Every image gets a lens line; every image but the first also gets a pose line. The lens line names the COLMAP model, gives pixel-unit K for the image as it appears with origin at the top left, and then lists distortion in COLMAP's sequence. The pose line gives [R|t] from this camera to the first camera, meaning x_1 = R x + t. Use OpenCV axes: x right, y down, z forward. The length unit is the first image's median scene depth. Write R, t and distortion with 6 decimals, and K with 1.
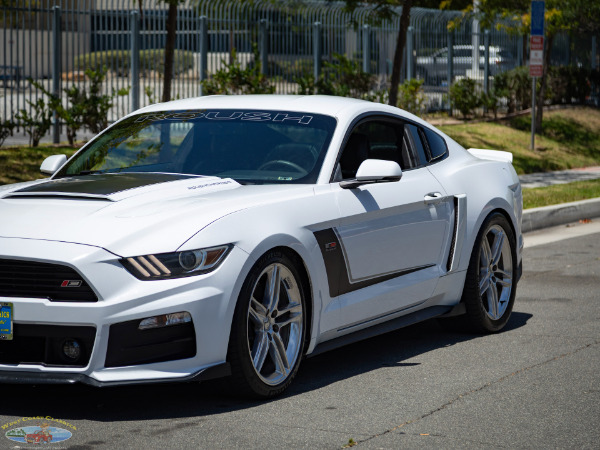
lens RADIAL K [[2029.0, 0, 298.9], [0, 2029.0, 225.0], [0, 0, 1]] dist [0.025867, 0.000000]
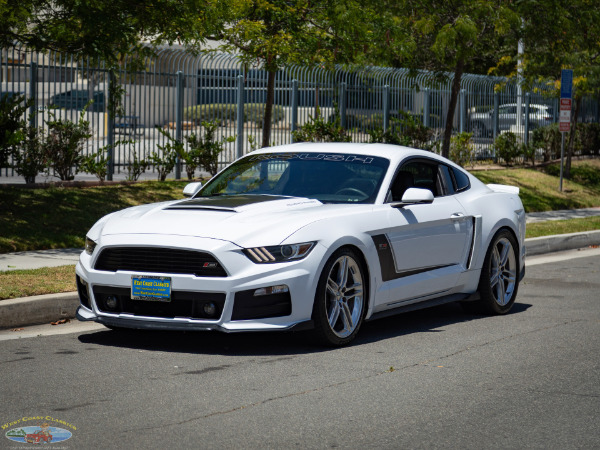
lens RADIAL K [[1857.7, 0, 322.9], [0, 1857.7, 215.2], [0, 0, 1]] dist [-0.084585, 0.000000]
pose [[0.999473, 0.015816, -0.028364, 0.009604], [-0.016535, 0.999543, -0.025316, 0.022157], [0.027951, 0.025772, 0.999277, -0.336484]]
